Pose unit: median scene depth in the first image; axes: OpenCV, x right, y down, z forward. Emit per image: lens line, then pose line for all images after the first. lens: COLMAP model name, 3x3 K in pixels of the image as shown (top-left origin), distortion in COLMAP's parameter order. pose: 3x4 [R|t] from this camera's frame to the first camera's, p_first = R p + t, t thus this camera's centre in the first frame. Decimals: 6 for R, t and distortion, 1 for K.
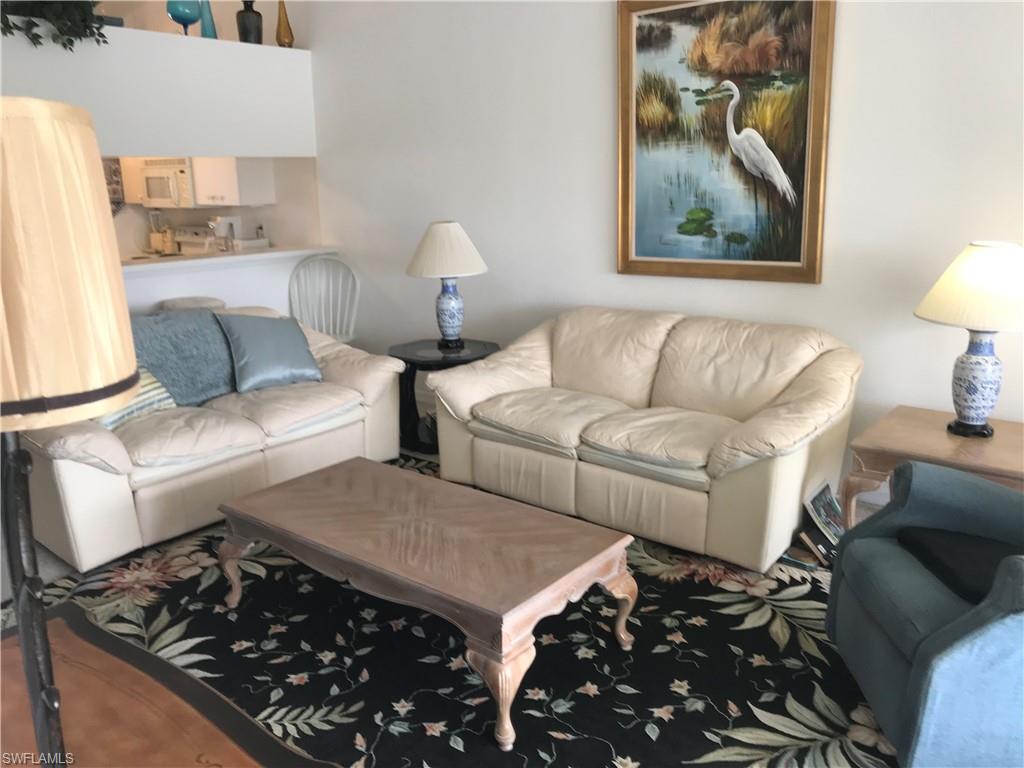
lens RADIAL K [[840.4, 0, 511.1], [0, 840.4, 379.4], [0, 0, 1]] dist [0.036728, -0.056200]
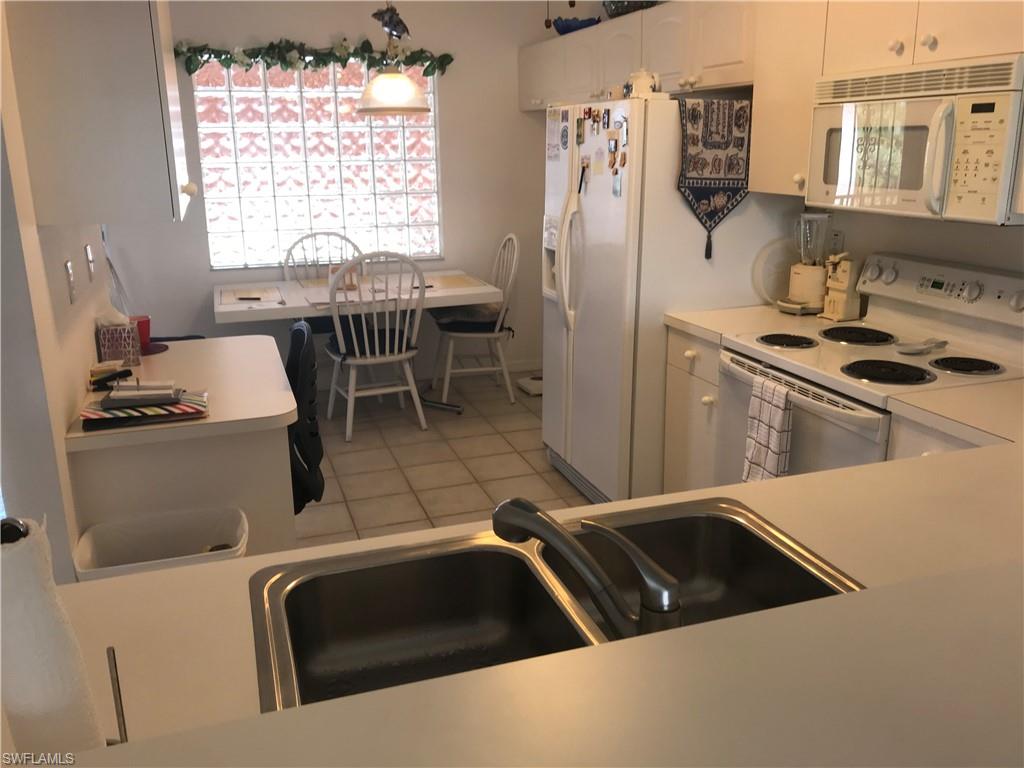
lens RADIAL K [[840.4, 0, 514.6], [0, 840.4, 381.2], [0, 0, 1]] dist [0.036728, -0.056200]
pose [[0.850074, 0.147240, -0.505663, -0.579357], [-0.125769, 0.989100, 0.076575, -0.233253], [0.511426, -0.001498, 0.859326, 1.014847]]
